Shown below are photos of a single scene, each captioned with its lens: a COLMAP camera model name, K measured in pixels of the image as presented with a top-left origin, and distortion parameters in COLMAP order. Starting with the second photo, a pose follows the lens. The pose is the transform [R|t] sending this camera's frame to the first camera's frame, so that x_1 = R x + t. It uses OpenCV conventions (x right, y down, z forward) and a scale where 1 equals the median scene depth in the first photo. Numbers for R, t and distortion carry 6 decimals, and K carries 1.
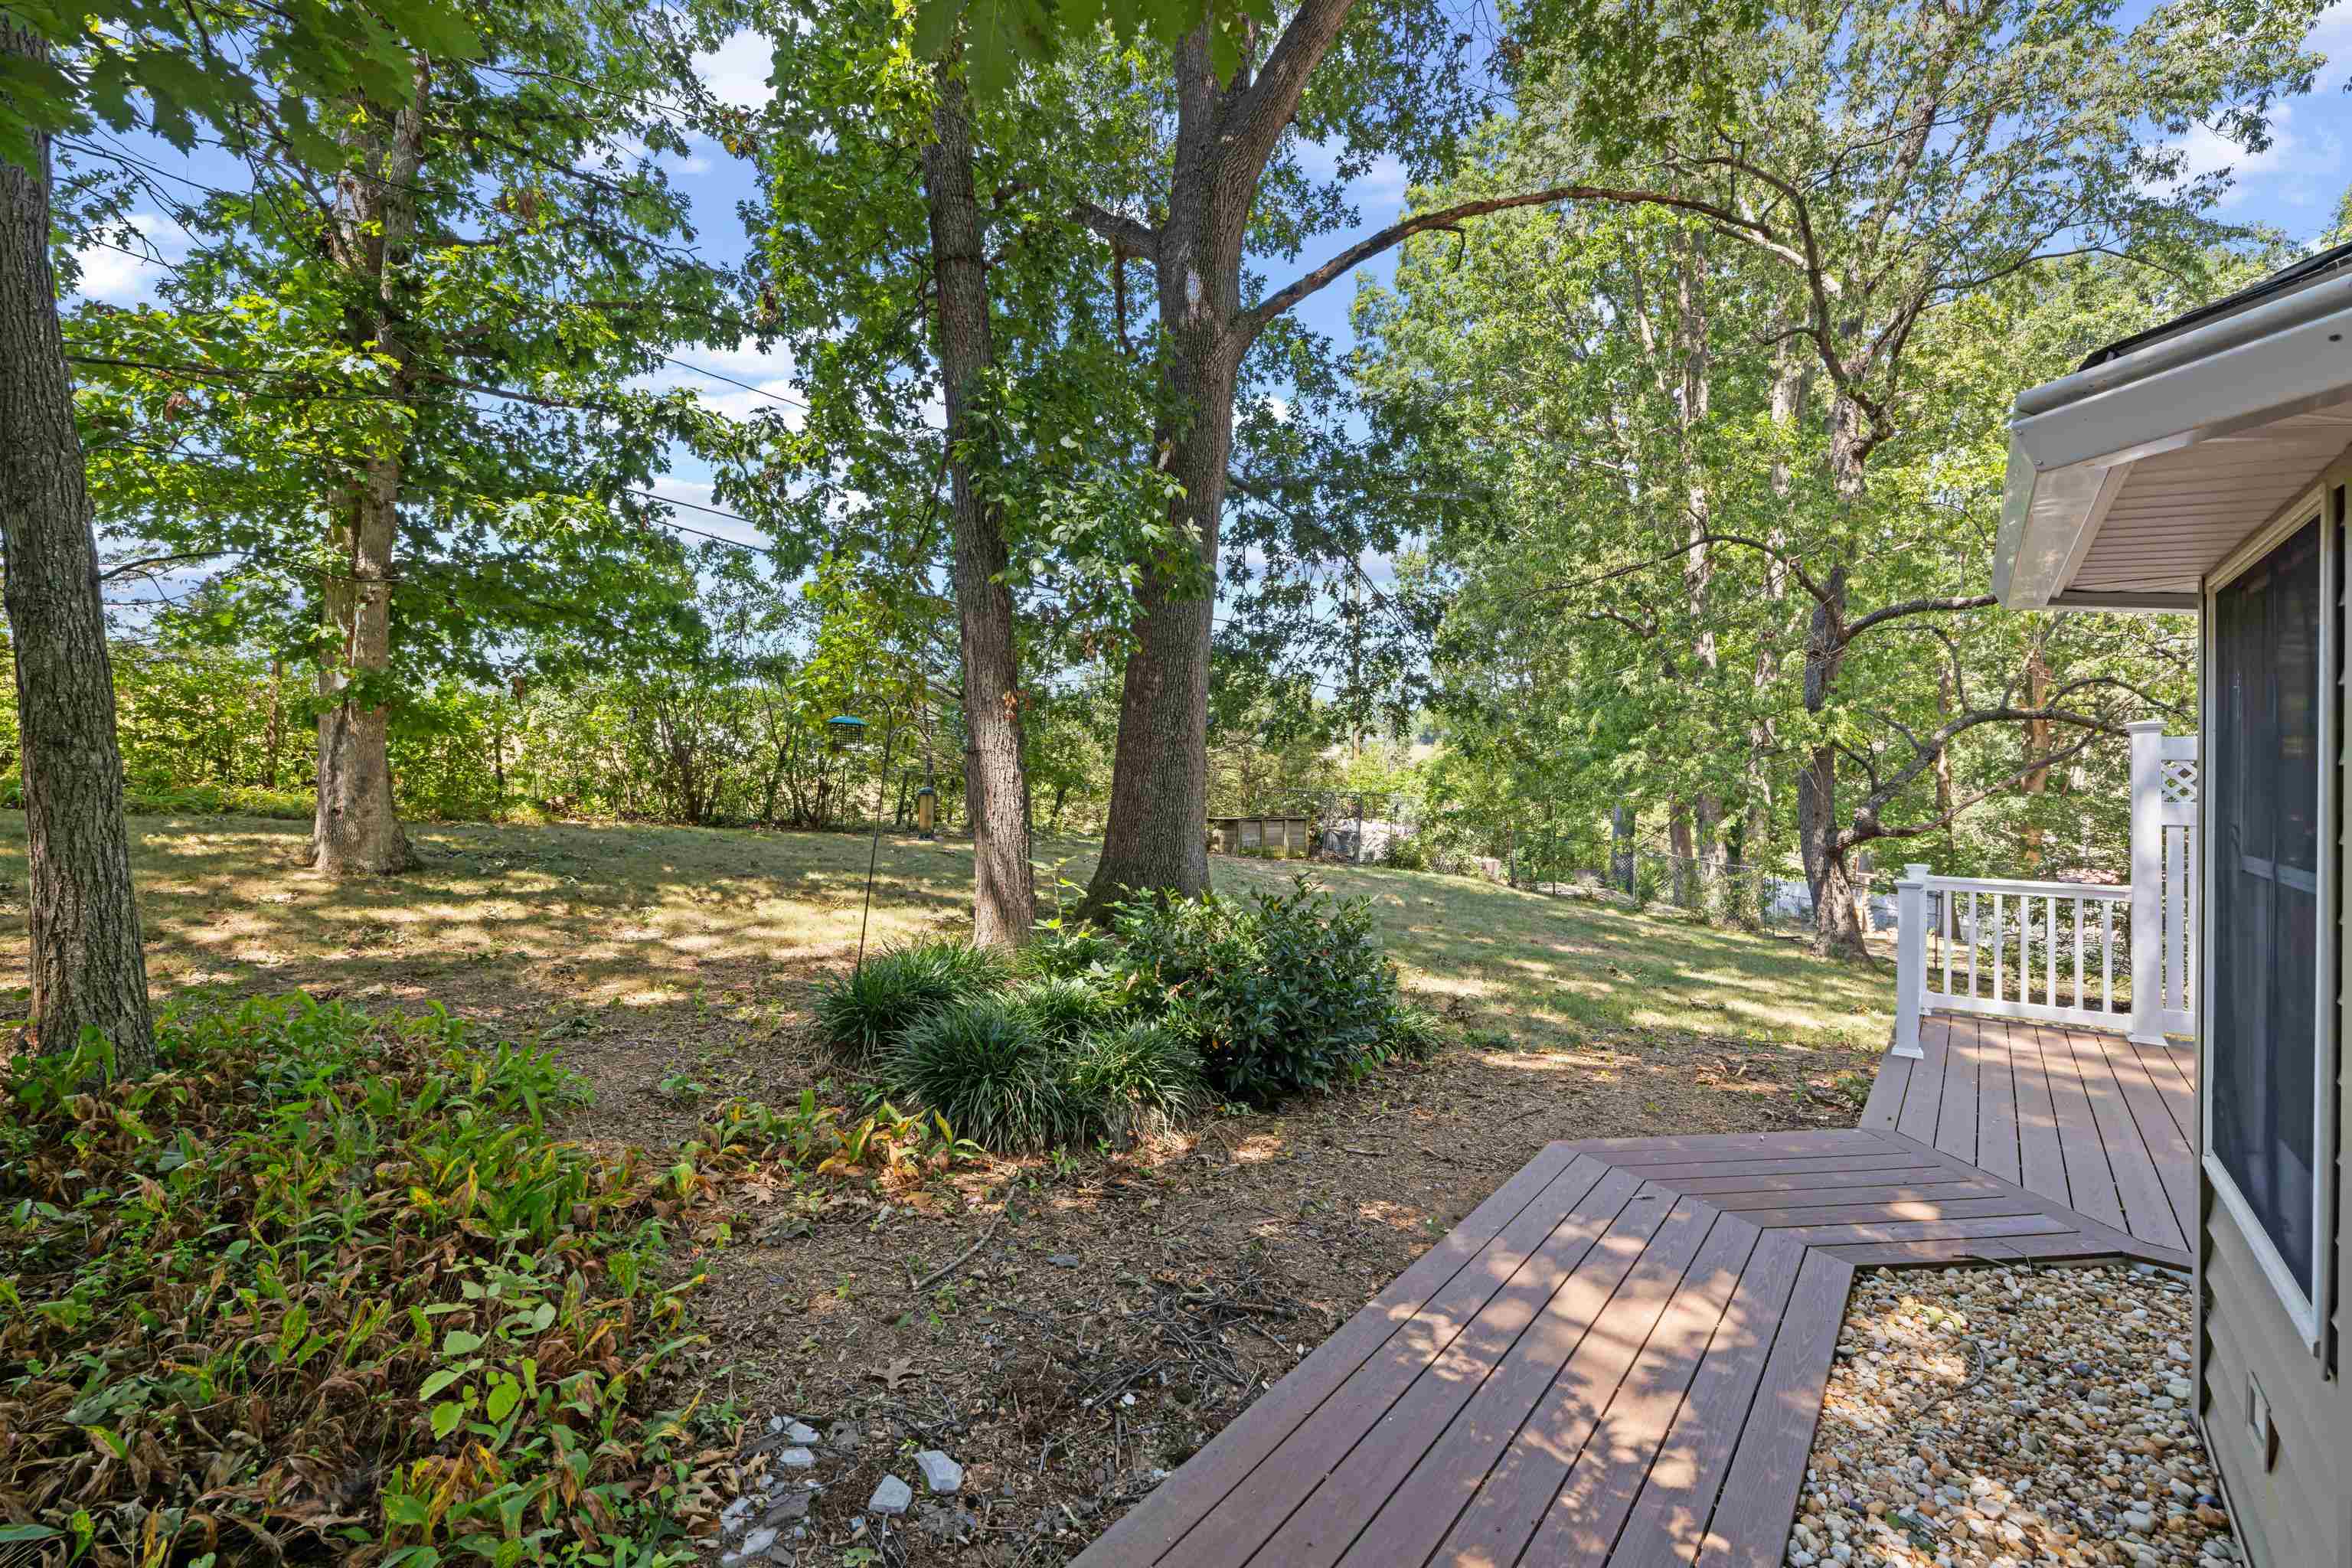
lens RADIAL K [[1000.7, 0, 1176.3], [0, 1000.7, 772.6], [0, 0, 1]] dist [-0.000381, -0.001181]
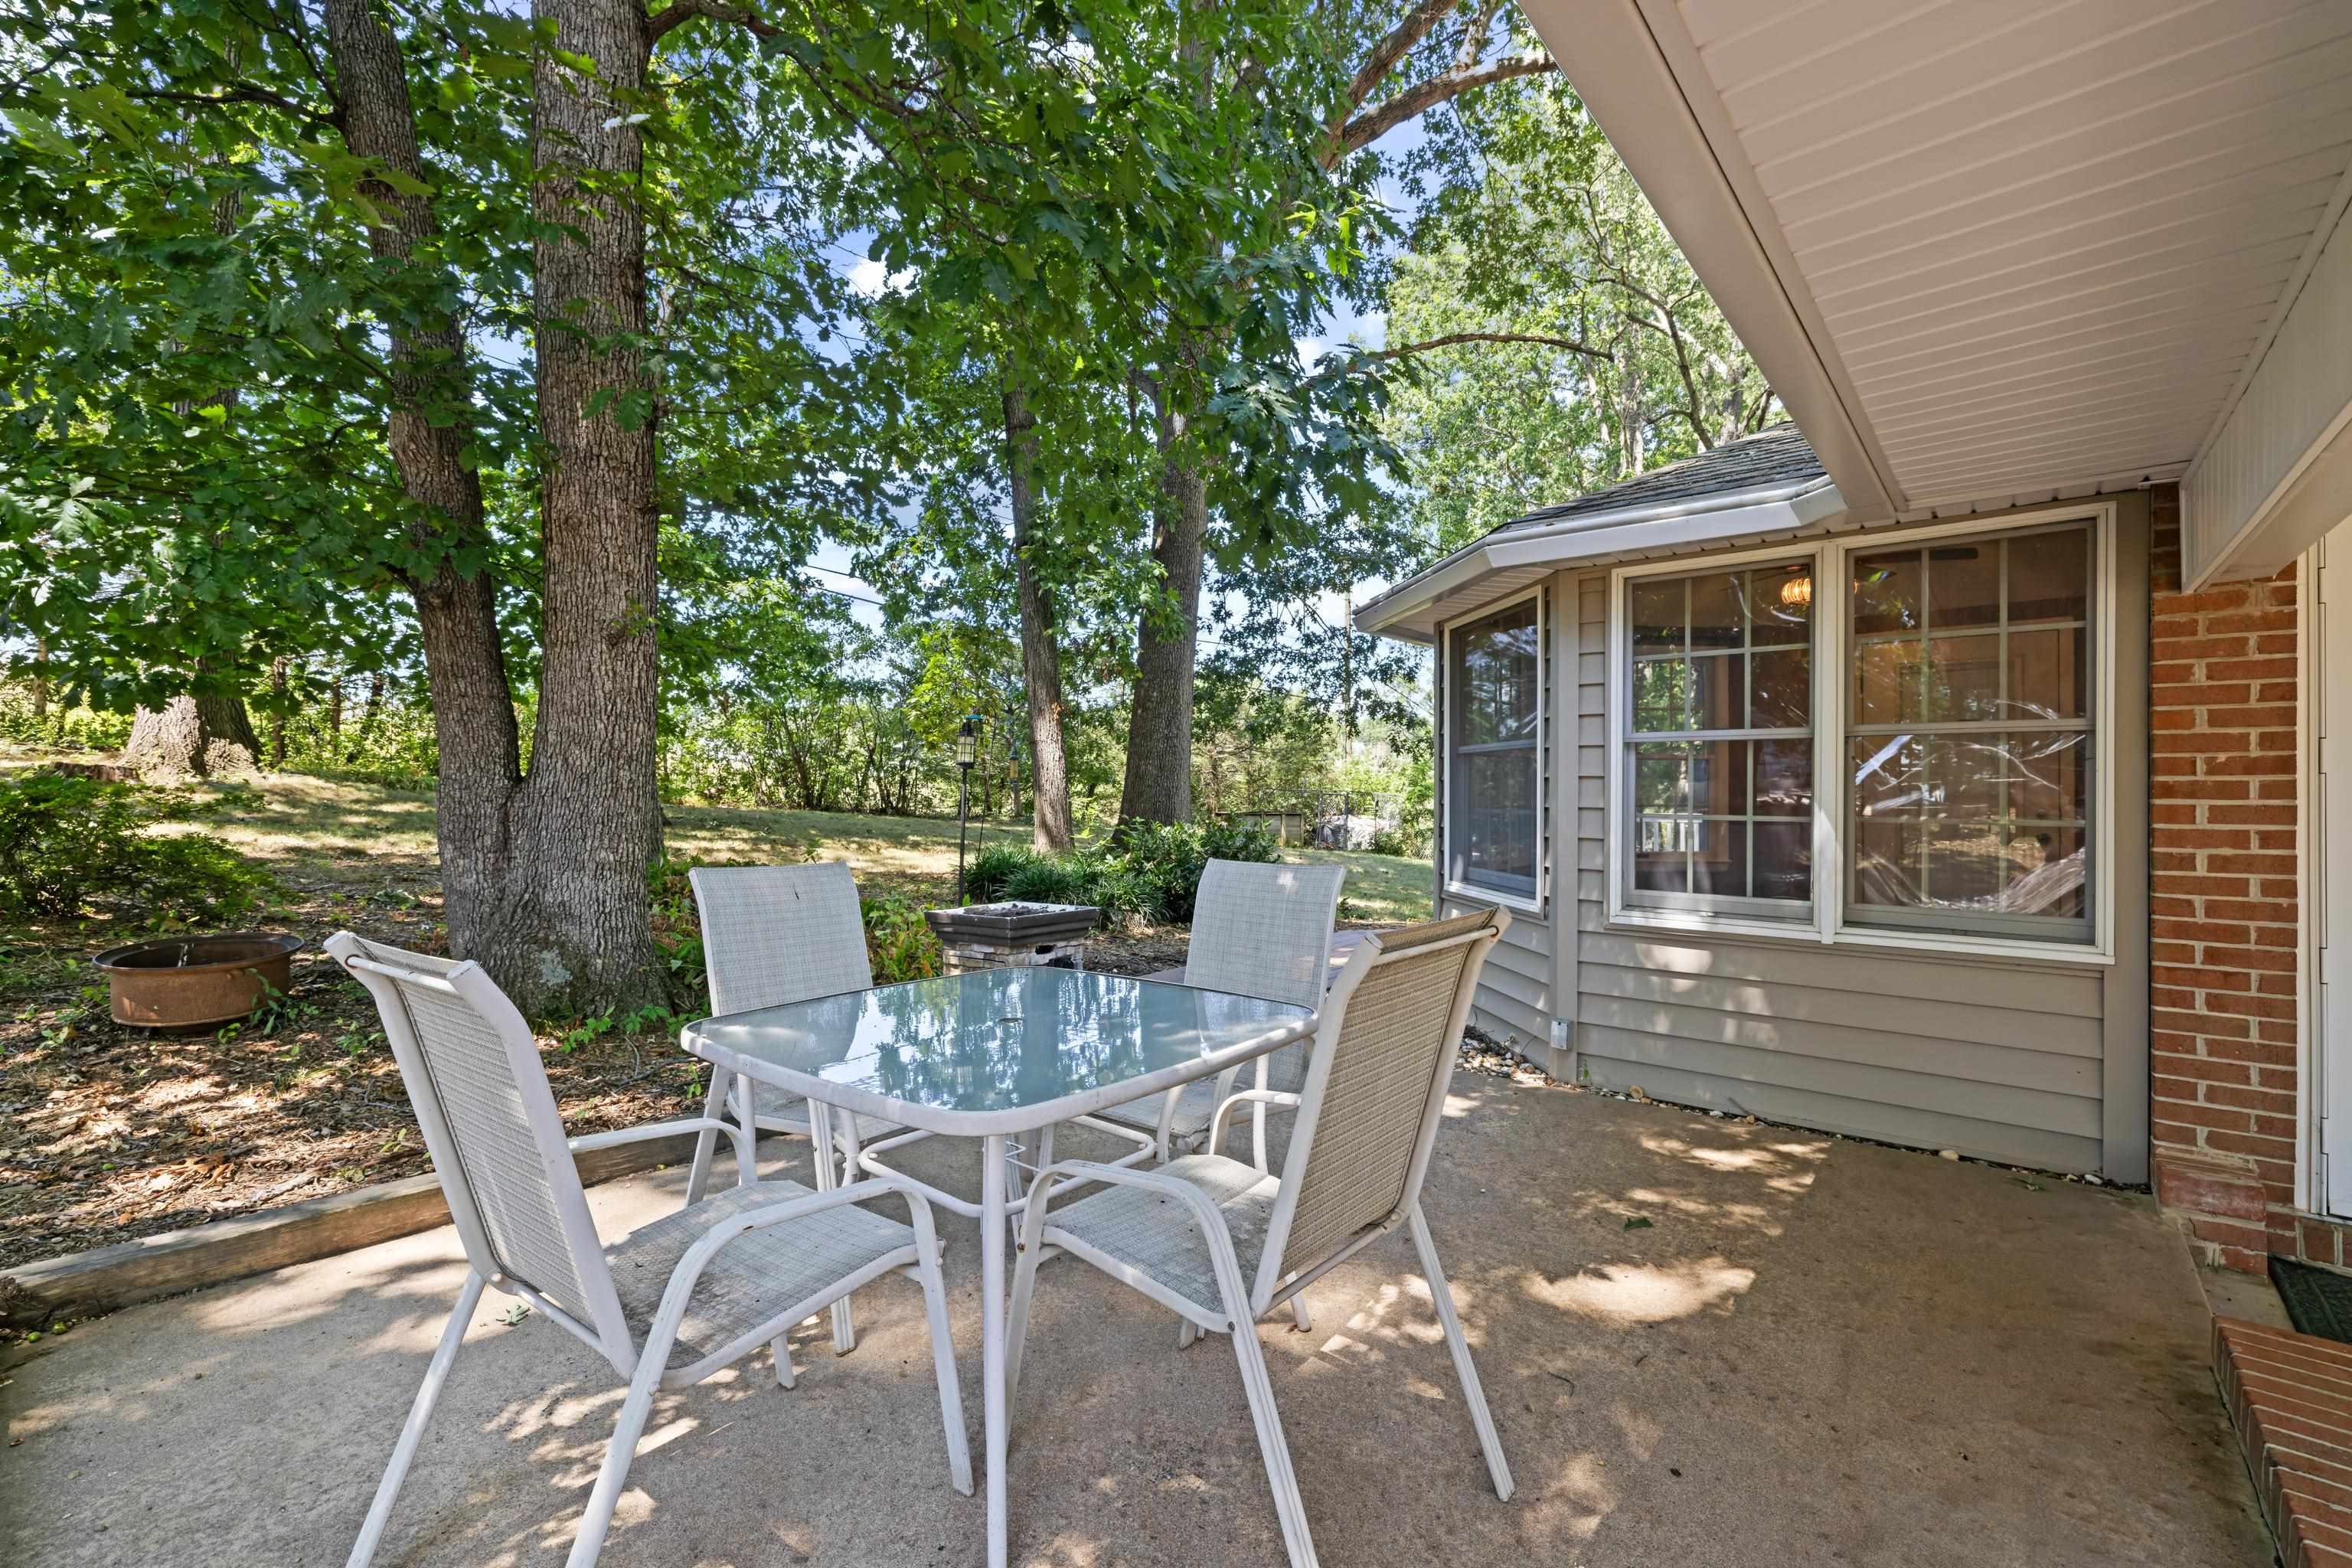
lens RADIAL K [[996.7, 0, 1176.0], [0, 996.7, 784.0], [0, 0, 1]] dist [-0.028178, -0.000219]
pose [[0.999471, -0.008365, -0.031413, 0.041261], [0.008225, 0.999956, -0.004573, 0.032654], [0.031450, 0.004312, 0.999496, -0.328985]]
